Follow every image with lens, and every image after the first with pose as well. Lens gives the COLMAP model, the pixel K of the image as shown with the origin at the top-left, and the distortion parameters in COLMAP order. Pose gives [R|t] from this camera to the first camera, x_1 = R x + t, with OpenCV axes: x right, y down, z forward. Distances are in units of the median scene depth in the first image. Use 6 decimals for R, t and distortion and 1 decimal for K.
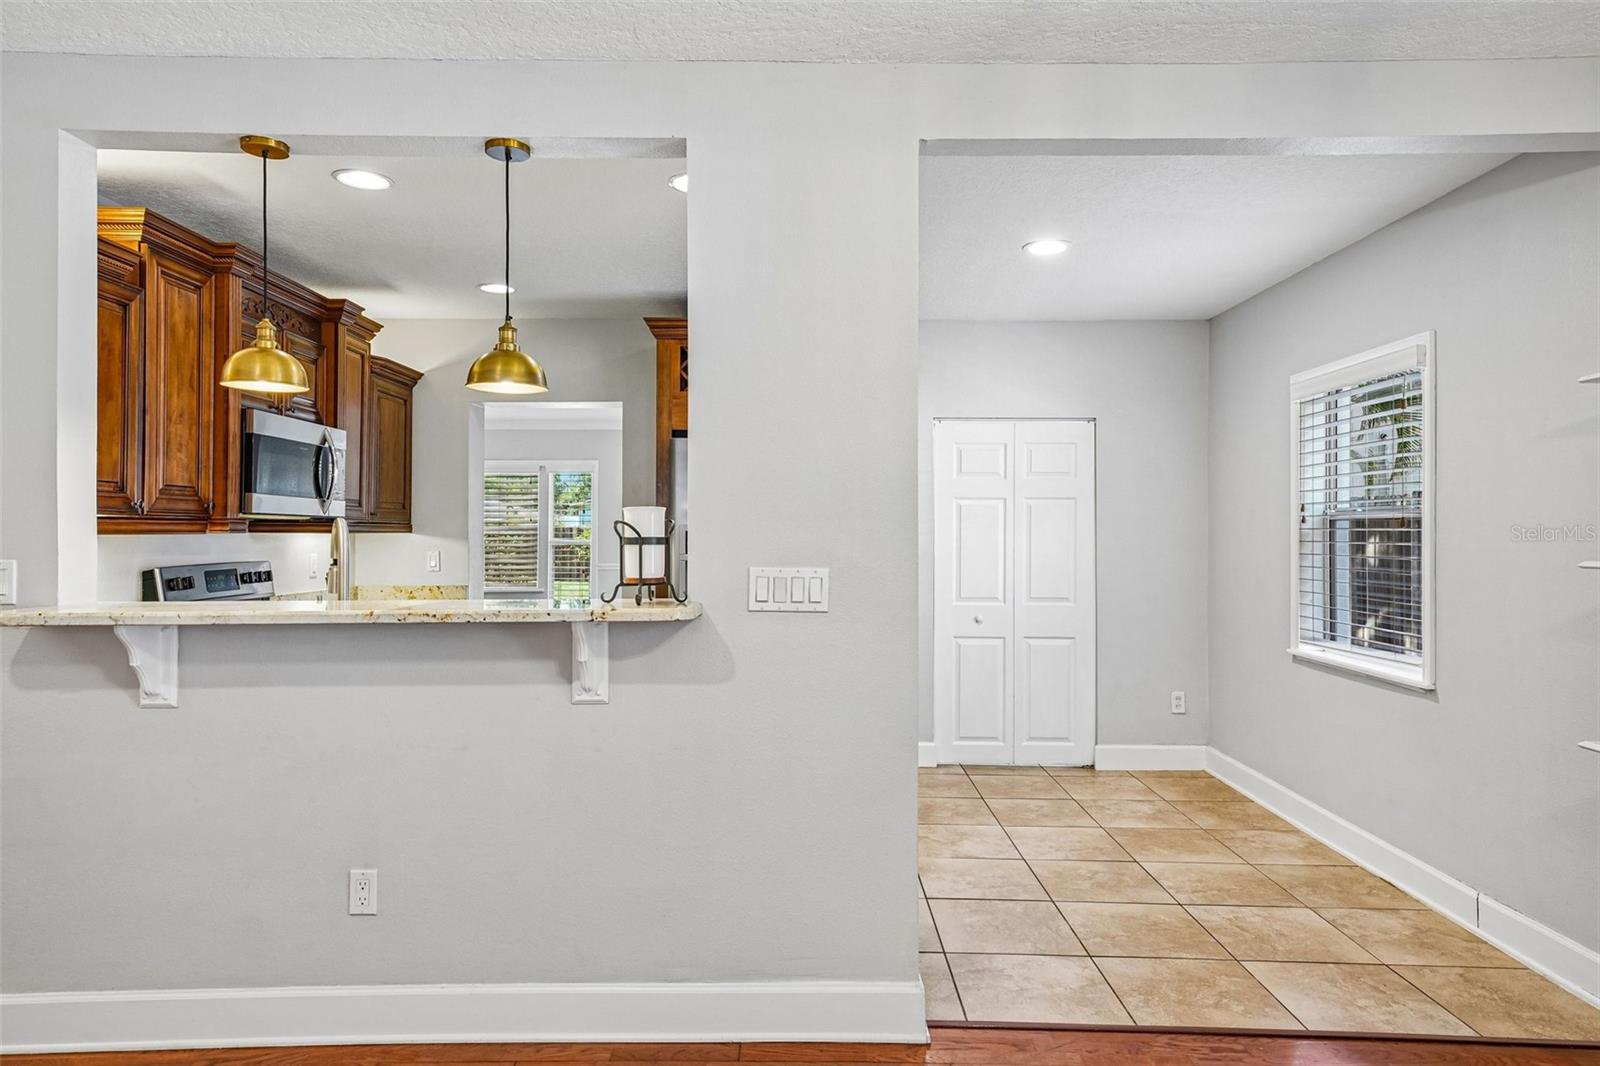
lens RADIAL K [[971.1, 0, 800.0], [0, 971.1, 533.0], [0, 0, 1]] dist [0.030533, 0.001656]
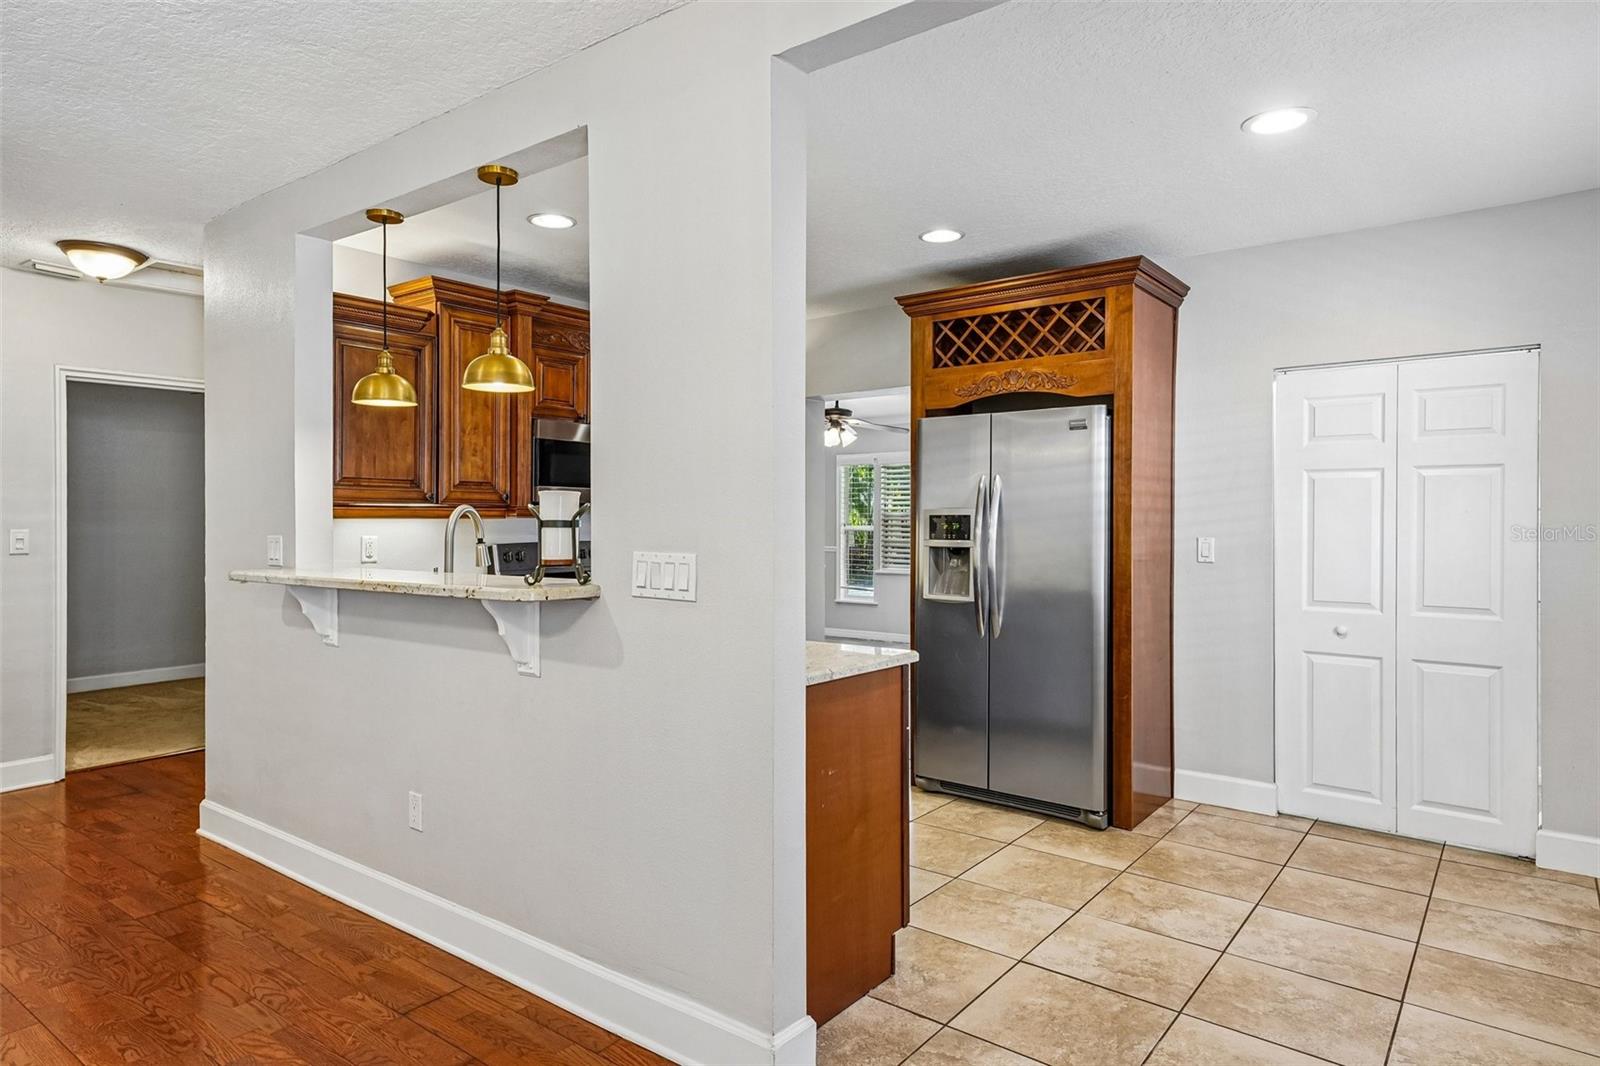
lens RADIAL K [[947.8, 0, 794.6], [0, 947.8, 524.0], [0, 0, 1]] dist [0.020528, 0.000968]
pose [[0.794799, 0.000111, -0.606873, 0.479259], [0.002622, 0.999990, 0.003616, 0.003947], [0.606868, -0.004465, 0.794790, 0.257015]]
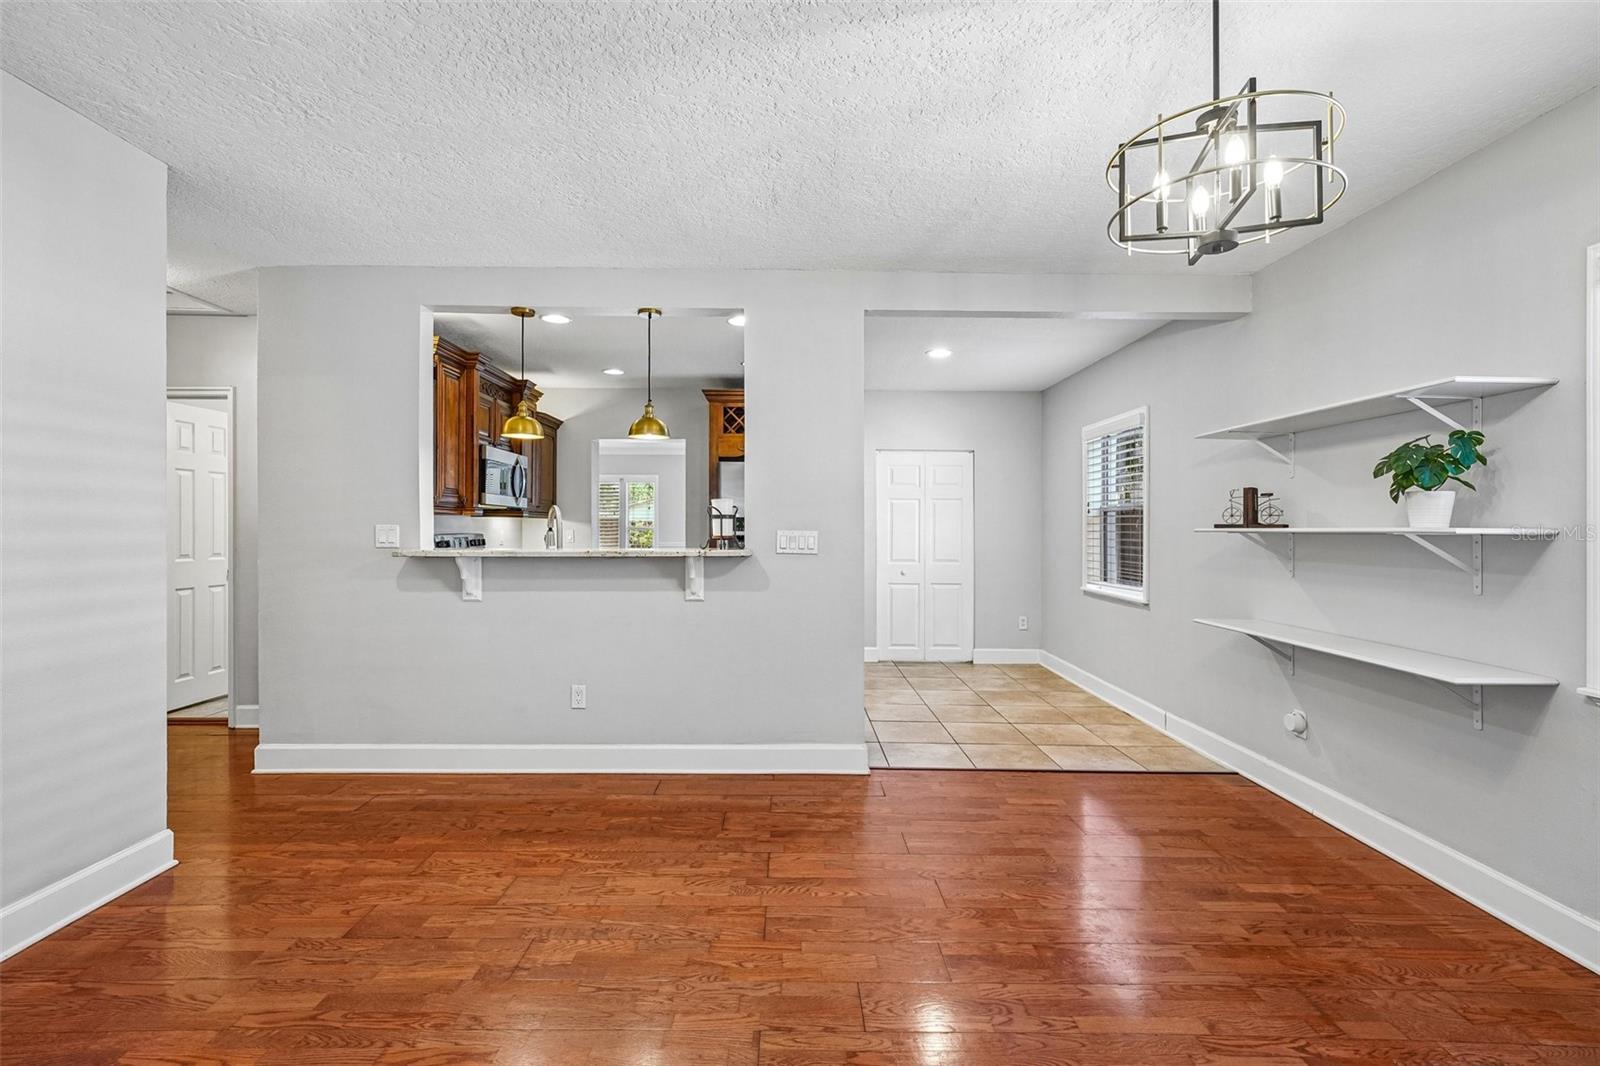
lens RADIAL K [[702.0, 0, 792.1], [0, 702.0, 527.4], [0, 0, 1]] dist [0.001766, 0.000770]
pose [[0.999928, 0.002753, 0.011684, -0.028377], [-0.002752, 0.999996, -0.000075, 0.021183], [-0.011684, 0.000043, 0.999932, -0.291694]]
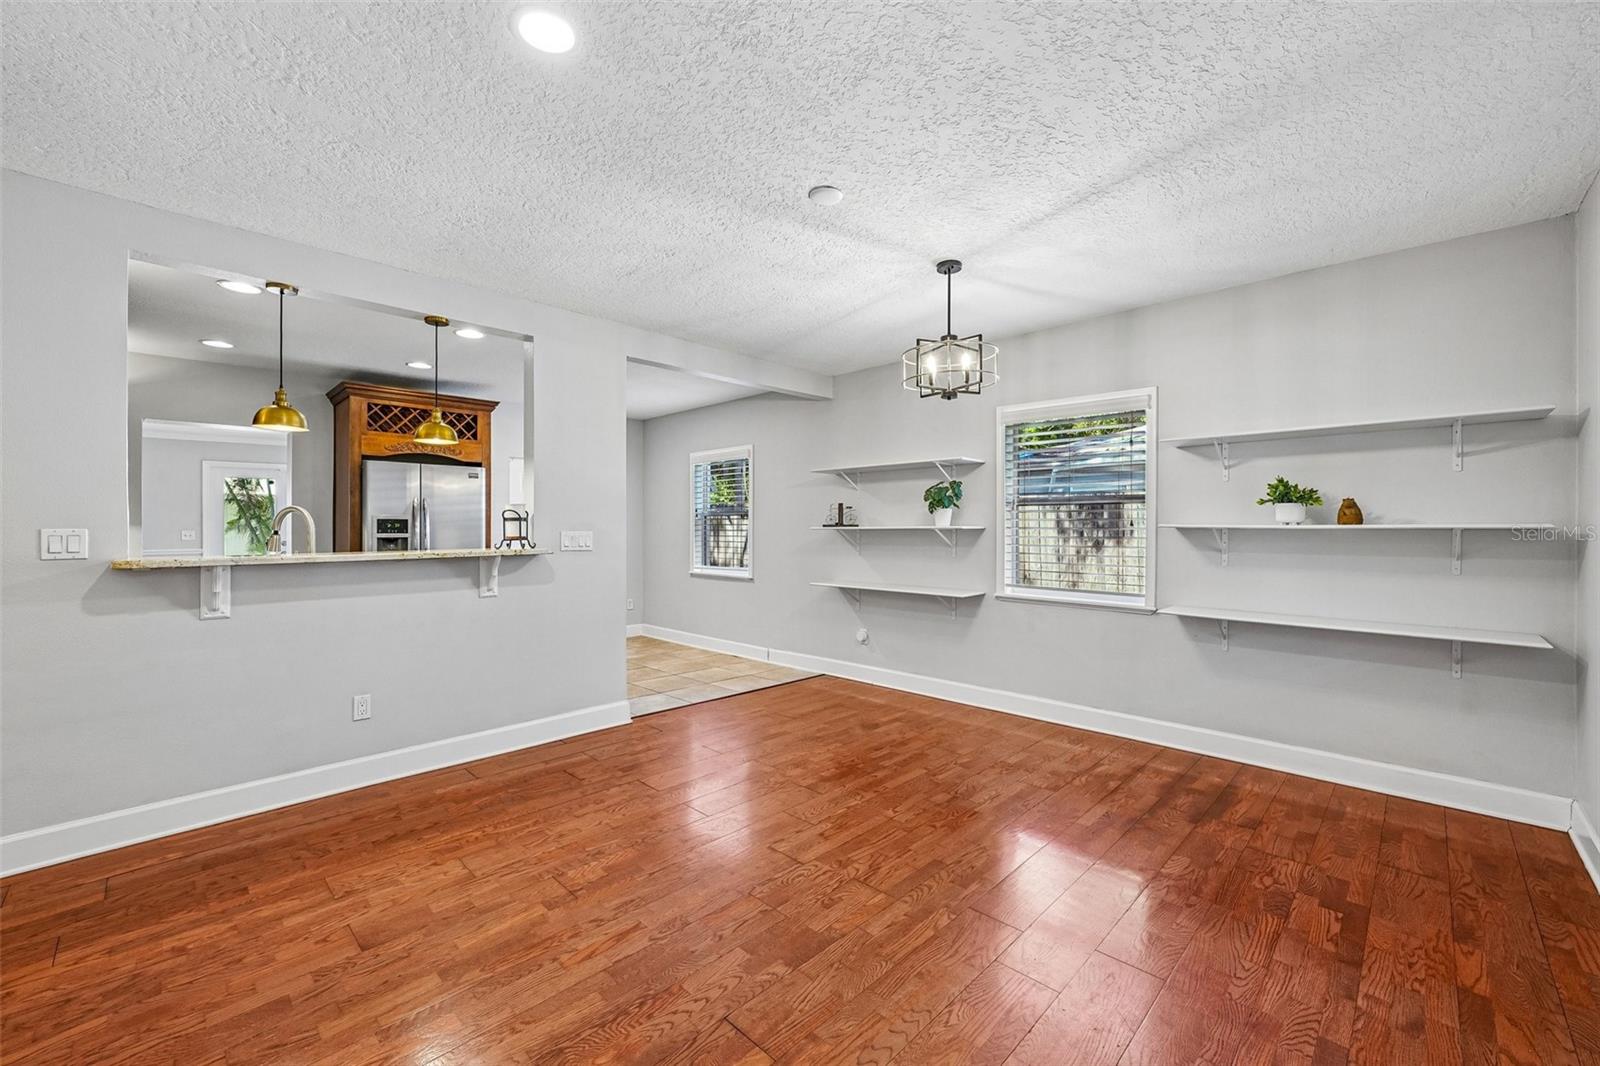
lens RADIAL K [[641.8, 0, 796.3], [0, 641.8, 526.5], [0, 0, 1]] dist [-0.015067, 0.007705]
pose [[0.700515, -0.001820, 0.713636, -0.538525], [0.004507, 0.999988, -0.001875, 0.021473], [-0.713624, 0.004530, 0.700514, -0.318440]]
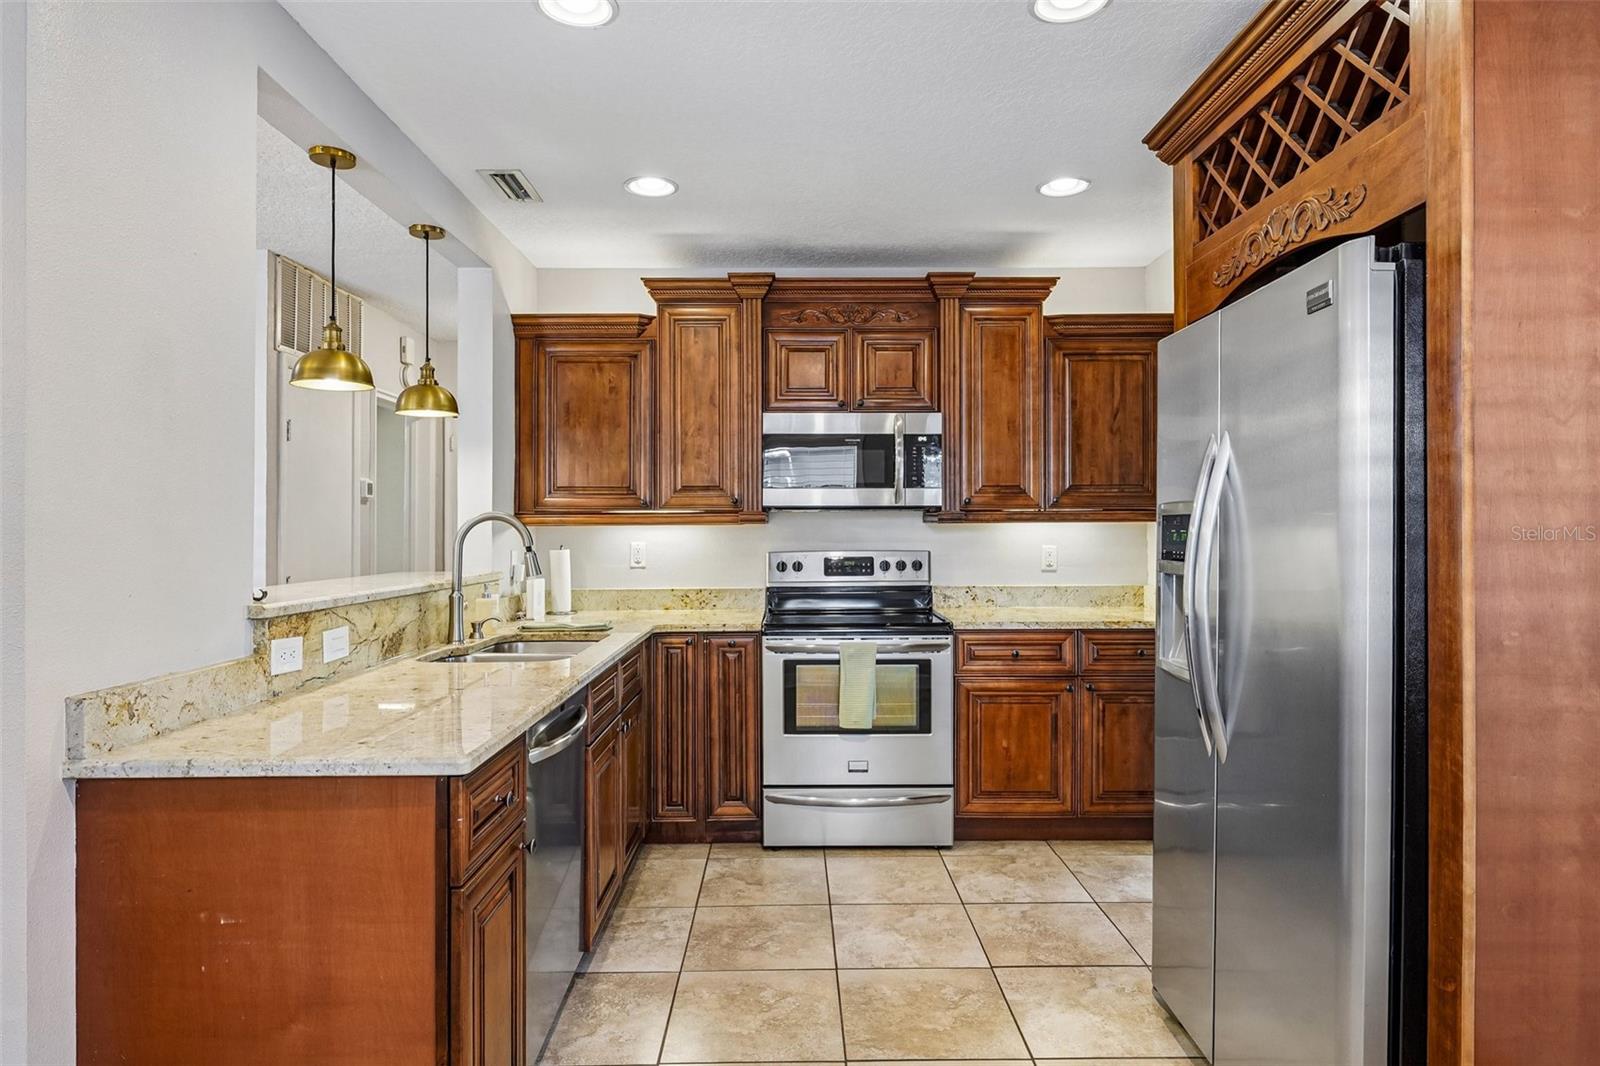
lens RADIAL K [[907.7, 0, 806.4], [0, 907.7, 523.1], [0, 0, 1]] dist [0.015933, 0.000360]
pose [[0.022155, -0.006706, -0.999732, 0.517304], [0.005422, 0.999964, -0.006588, 0.006368], [0.999740, -0.005274, 0.022190, 1.122312]]
